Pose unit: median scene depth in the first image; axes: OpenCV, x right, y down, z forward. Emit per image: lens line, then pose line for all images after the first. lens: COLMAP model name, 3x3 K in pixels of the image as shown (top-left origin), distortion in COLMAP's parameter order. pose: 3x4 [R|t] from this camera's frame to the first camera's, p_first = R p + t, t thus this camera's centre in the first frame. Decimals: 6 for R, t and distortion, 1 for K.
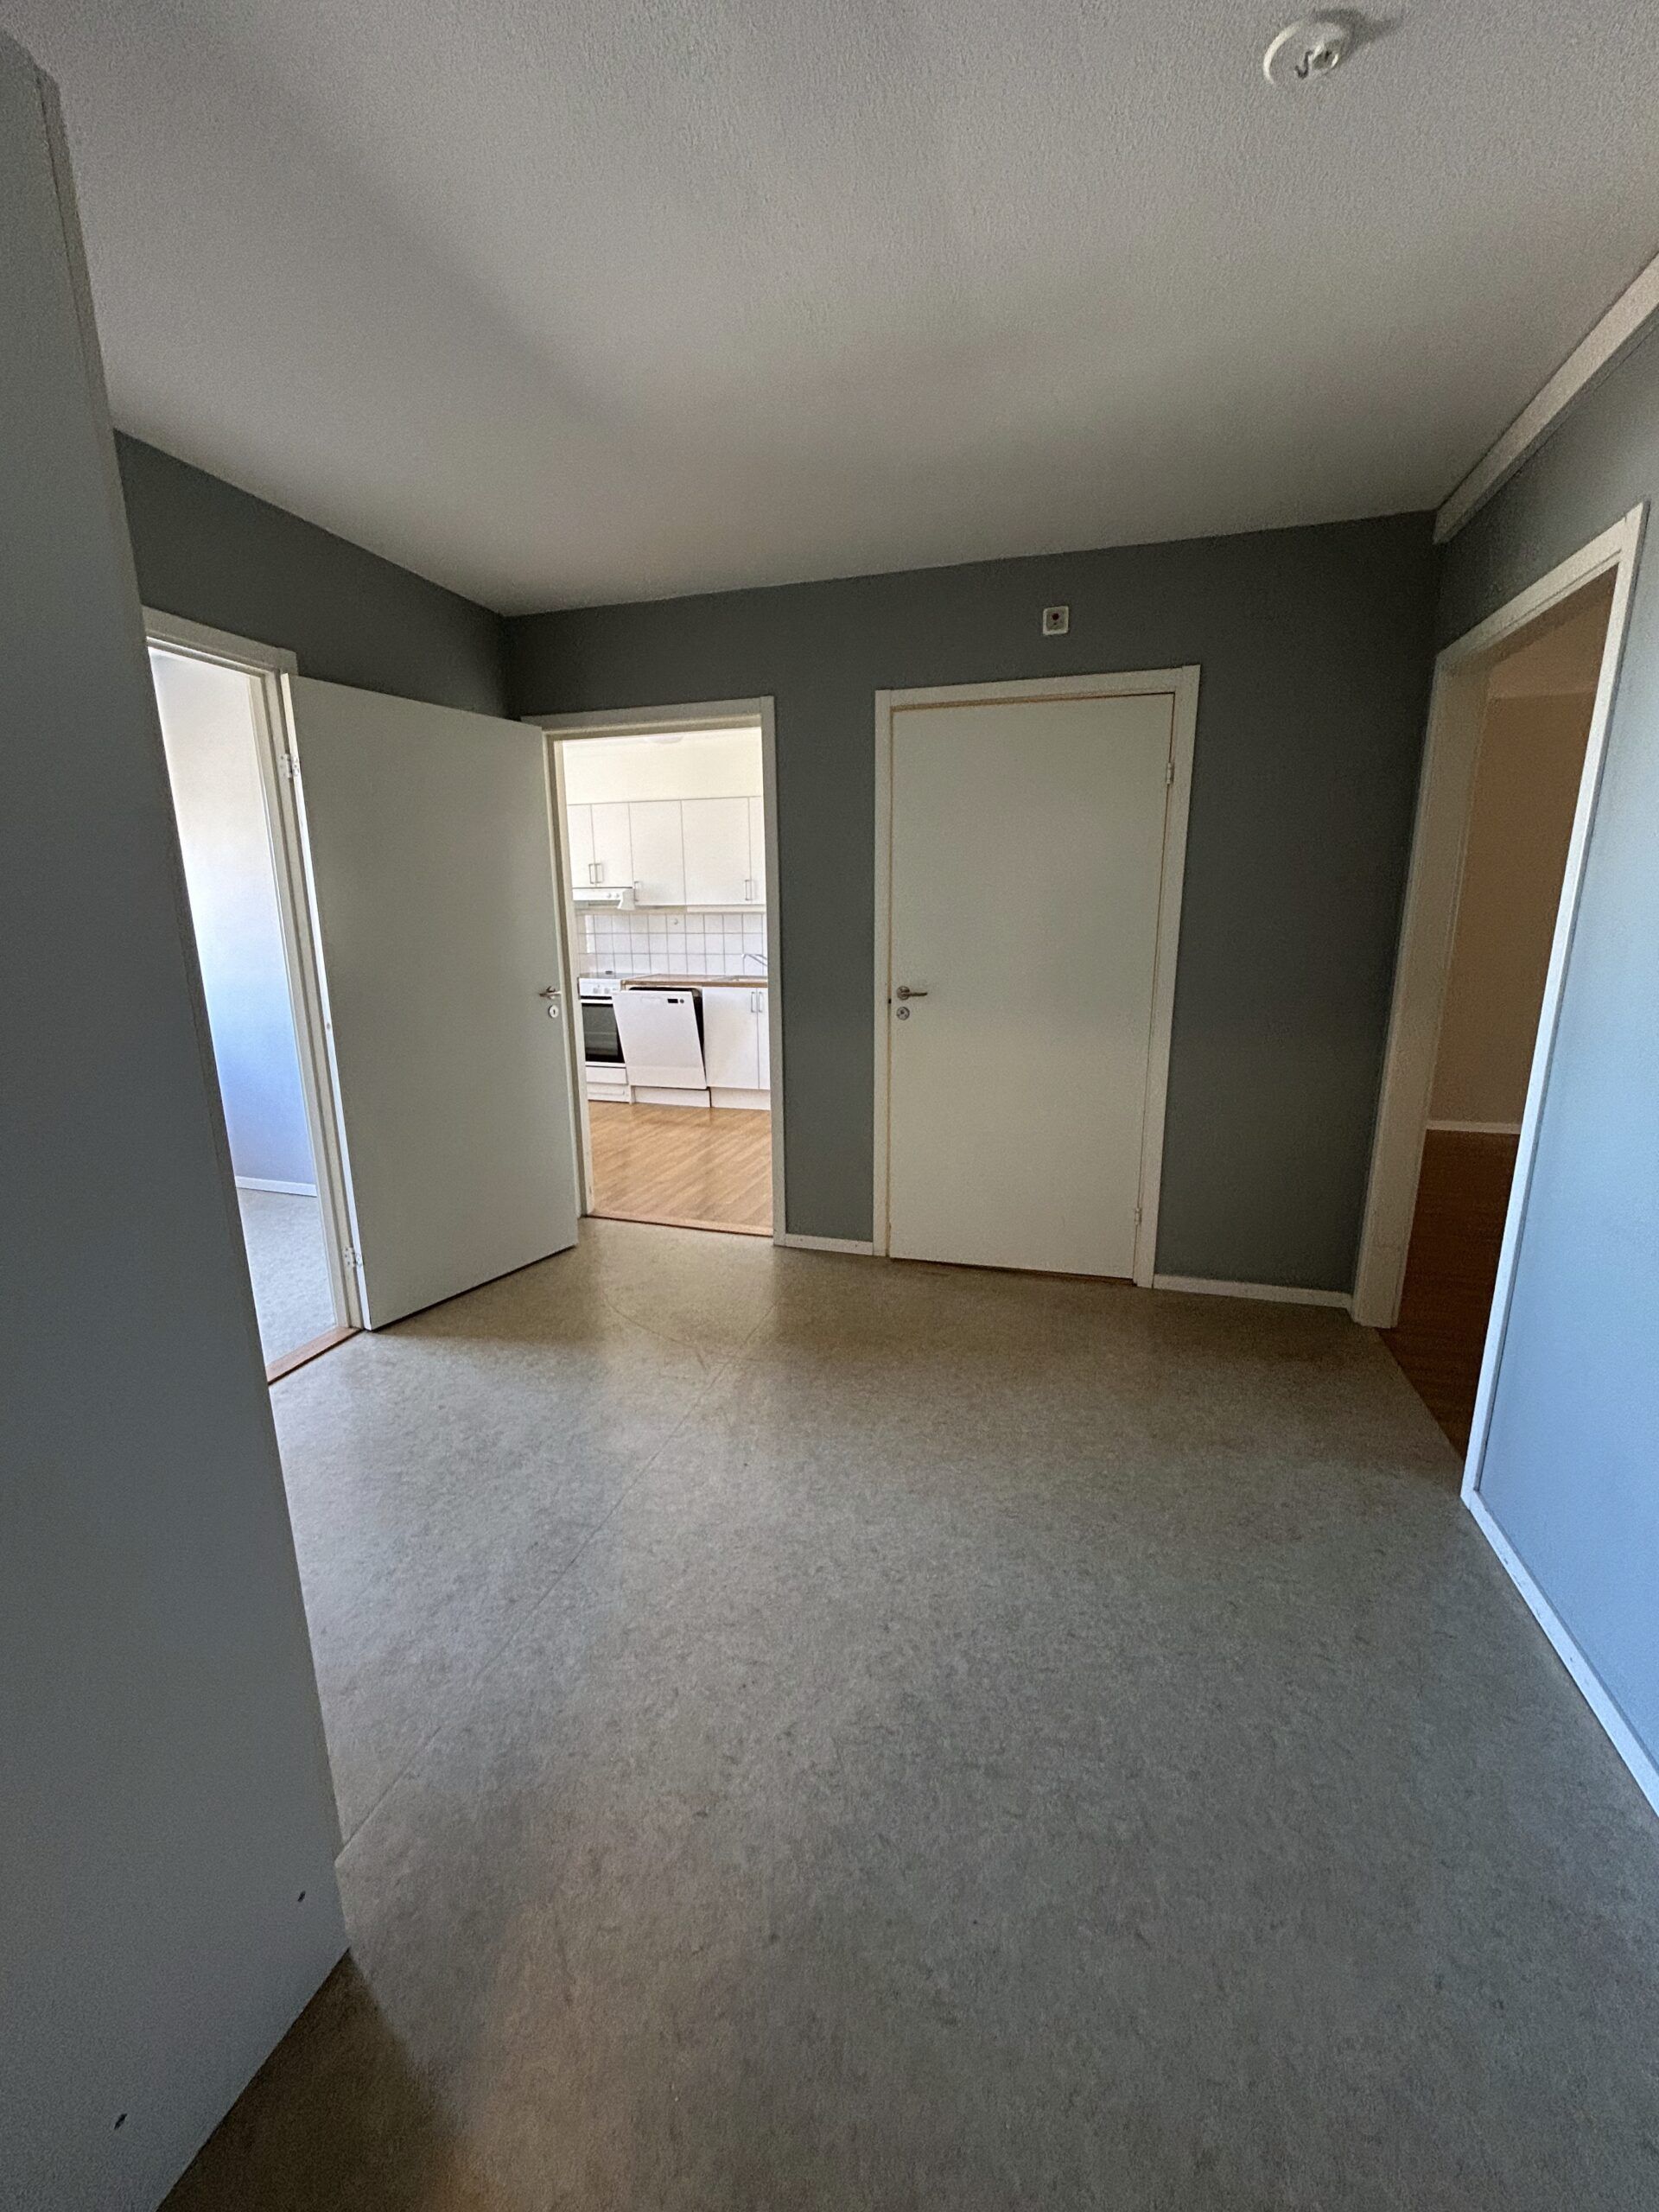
lens RADIAL K [[884.2, 0, 829.5], [0, 884.2, 1106.0], [0, 0, 1]] dist [-0.000659, -0.000286]
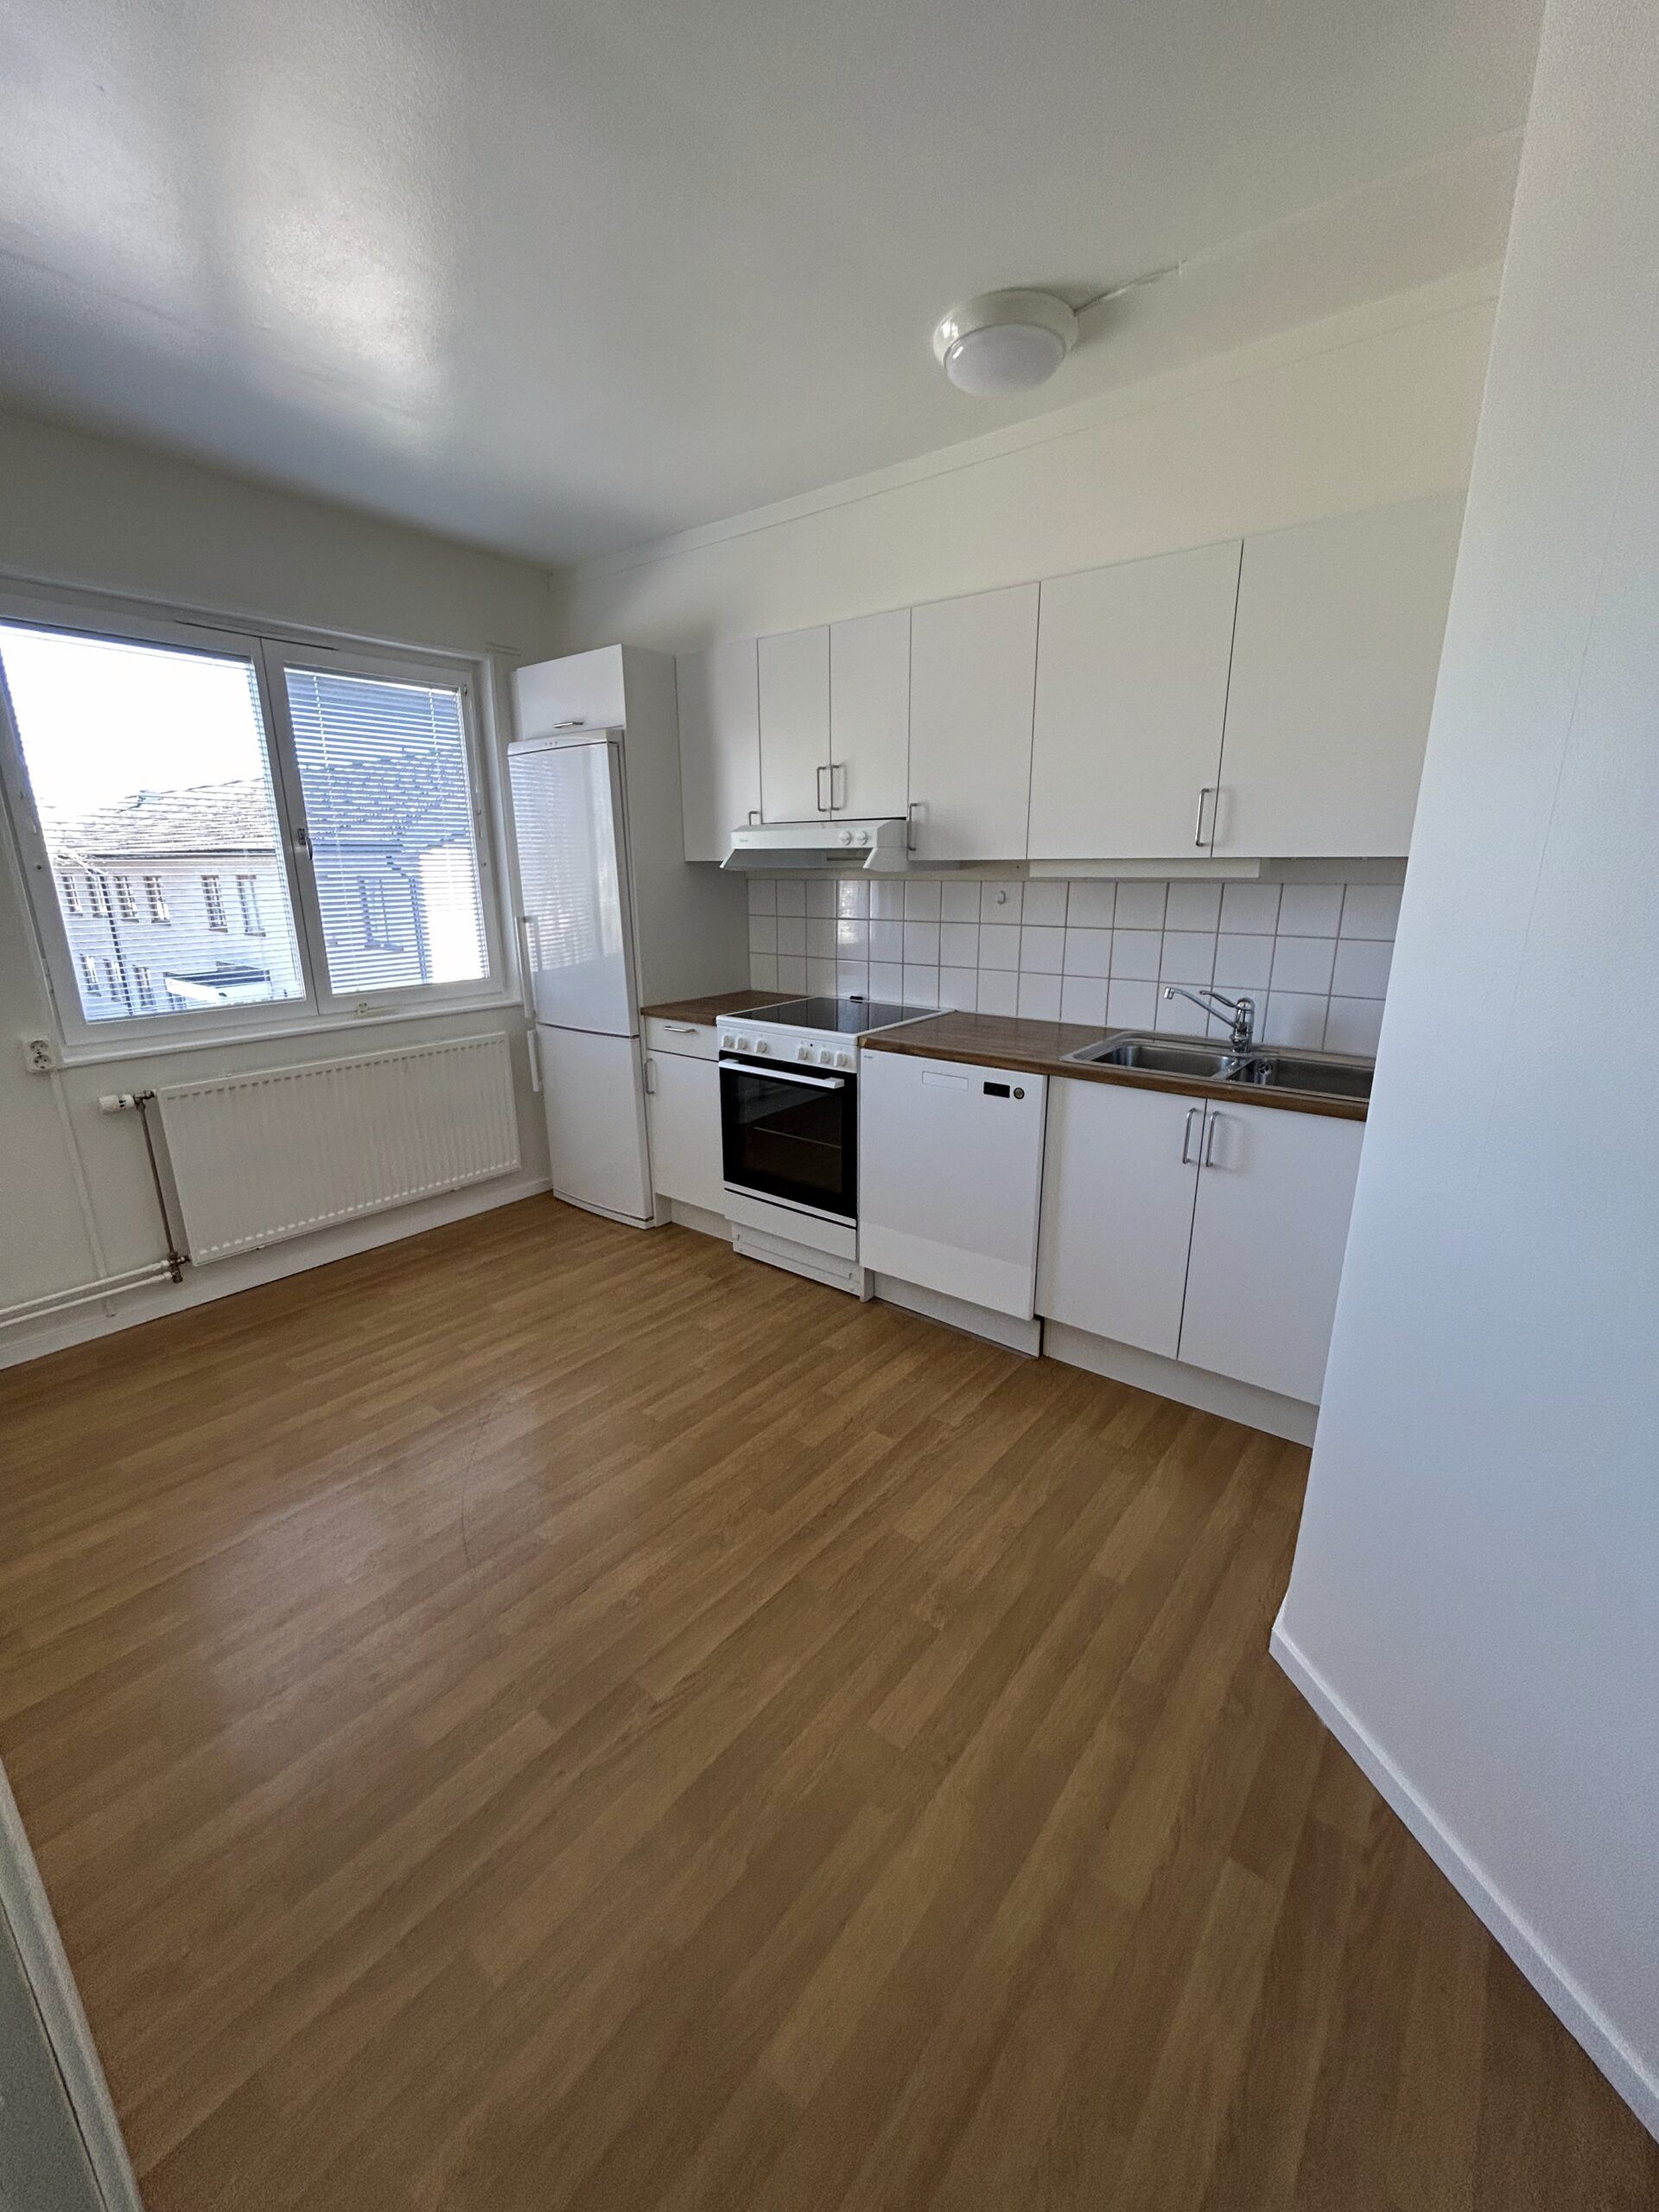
lens RADIAL K [[884.2, 0, 829.5], [0, 884.2, 1106.0], [0, 0, 1]] dist [-0.000659, -0.000286]
pose [[0.928636, 0.103141, -0.356367, -0.089813], [-0.084300, 0.994114, 0.068048, -0.133952], [0.361288, -0.033150, 0.931865, 0.579764]]
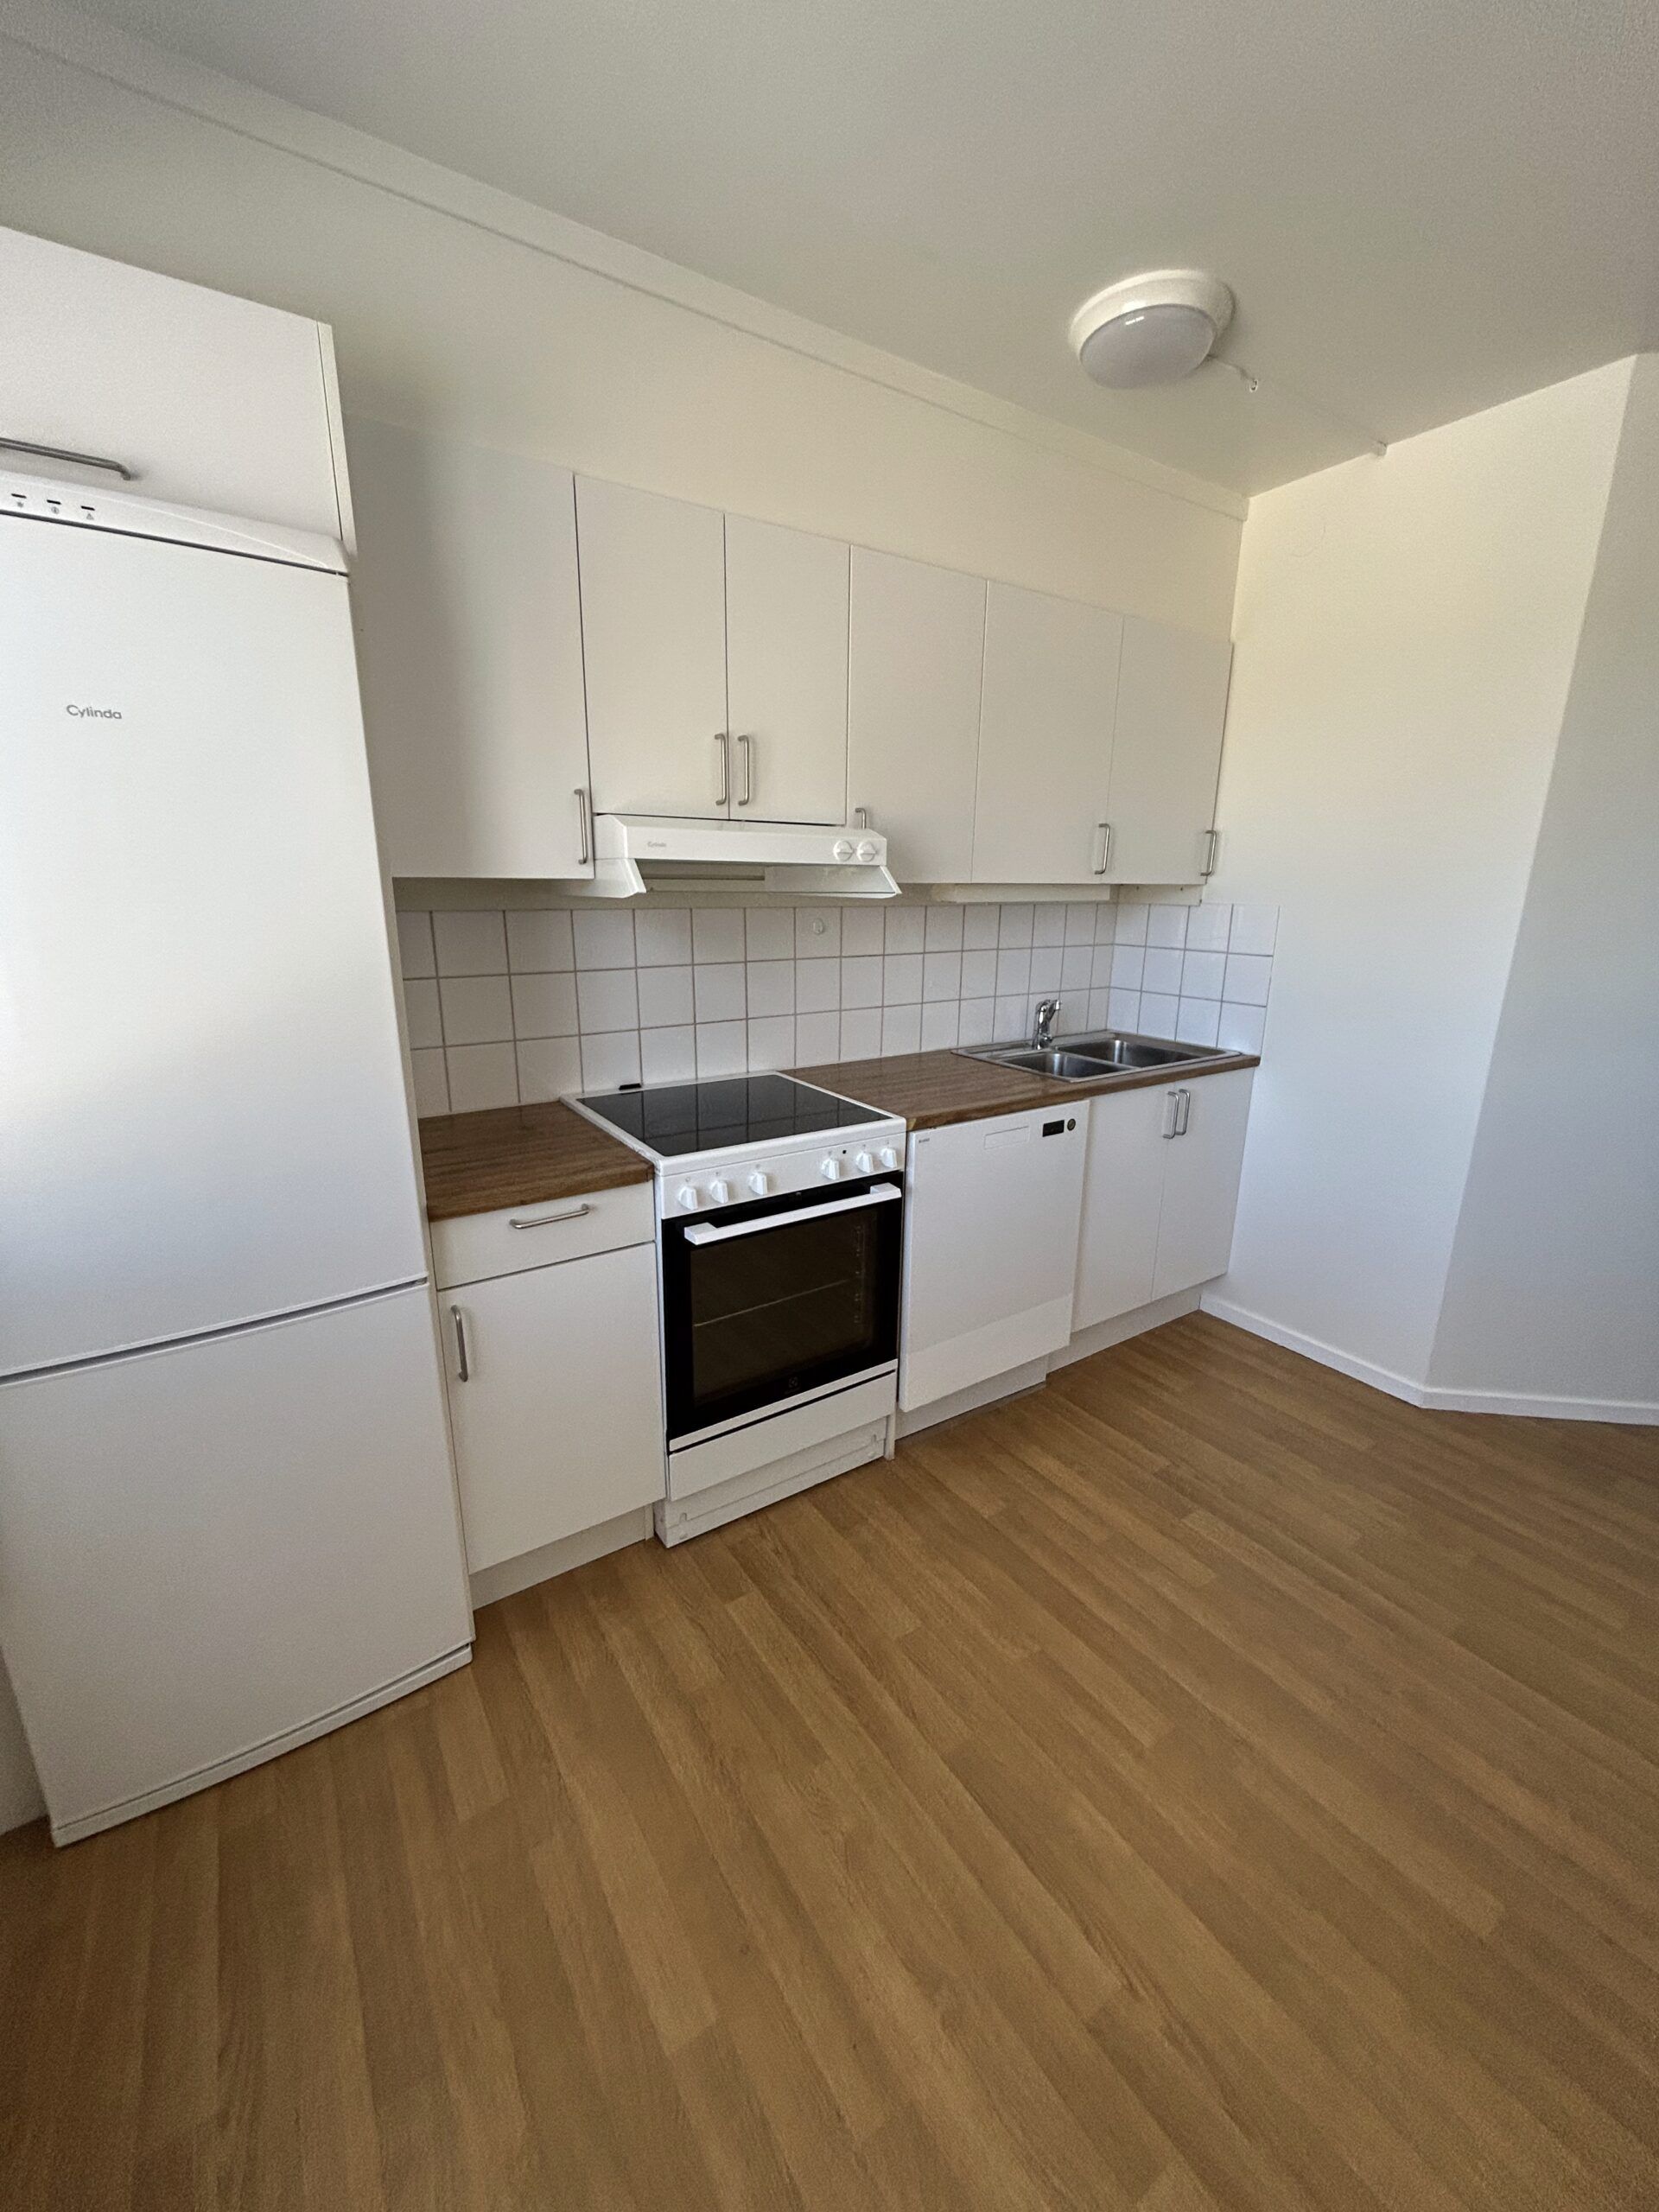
lens RADIAL K [[884.2, 0, 829.5], [0, 884.2, 1106.0], [0, 0, 1]] dist [-0.000659, -0.000286]
pose [[0.639892, -0.174933, 0.748289, -0.480248], [0.152079, 0.983314, 0.099828, -0.179052], [-0.753266, 0.049920, 0.655819, 0.793010]]
